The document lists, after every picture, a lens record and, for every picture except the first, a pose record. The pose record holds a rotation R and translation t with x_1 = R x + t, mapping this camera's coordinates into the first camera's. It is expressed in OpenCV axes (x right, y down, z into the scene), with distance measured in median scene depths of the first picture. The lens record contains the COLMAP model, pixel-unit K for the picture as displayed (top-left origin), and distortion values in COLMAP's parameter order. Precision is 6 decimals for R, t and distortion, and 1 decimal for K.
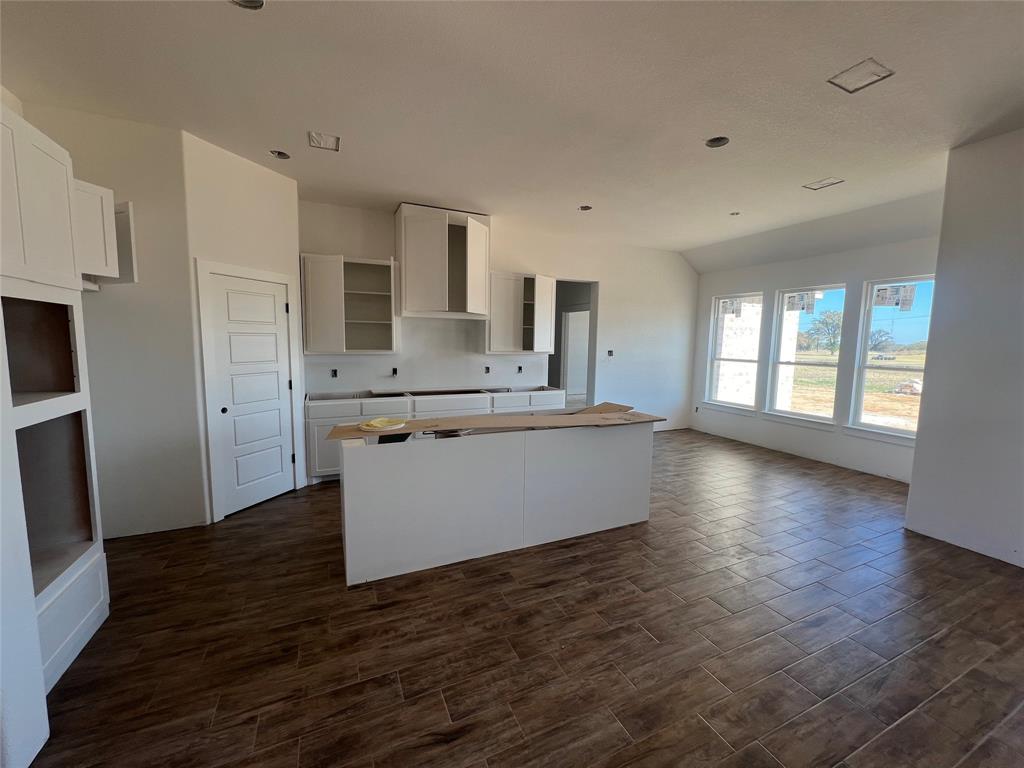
lens RADIAL K [[408.8, 0, 511.7], [0, 408.8, 382.4], [0, 0, 1]] dist [-0.002975, 0.000542]
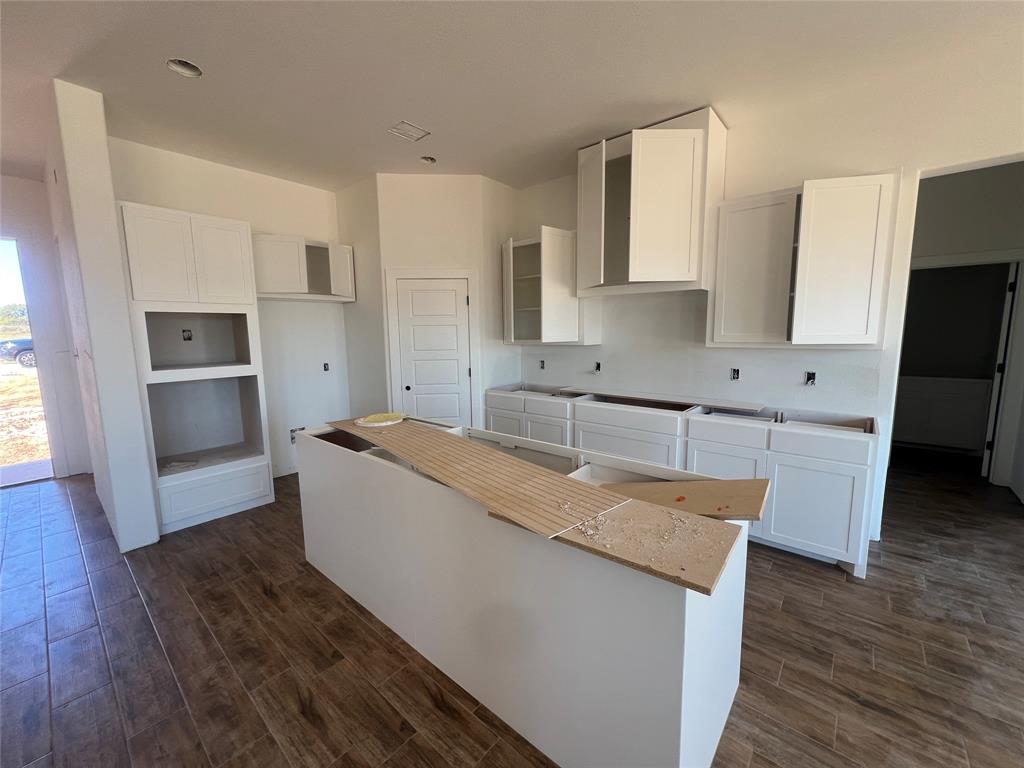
lens RADIAL K [[408.8, 0, 511.7], [0, 408.8, 382.4], [0, 0, 1]] dist [-0.002975, 0.000542]
pose [[0.420747, 0.094185, -0.902275, 0.557889], [-0.072521, 0.994905, 0.070036, -0.059847], [0.904275, 0.035966, 0.425434, 0.754823]]
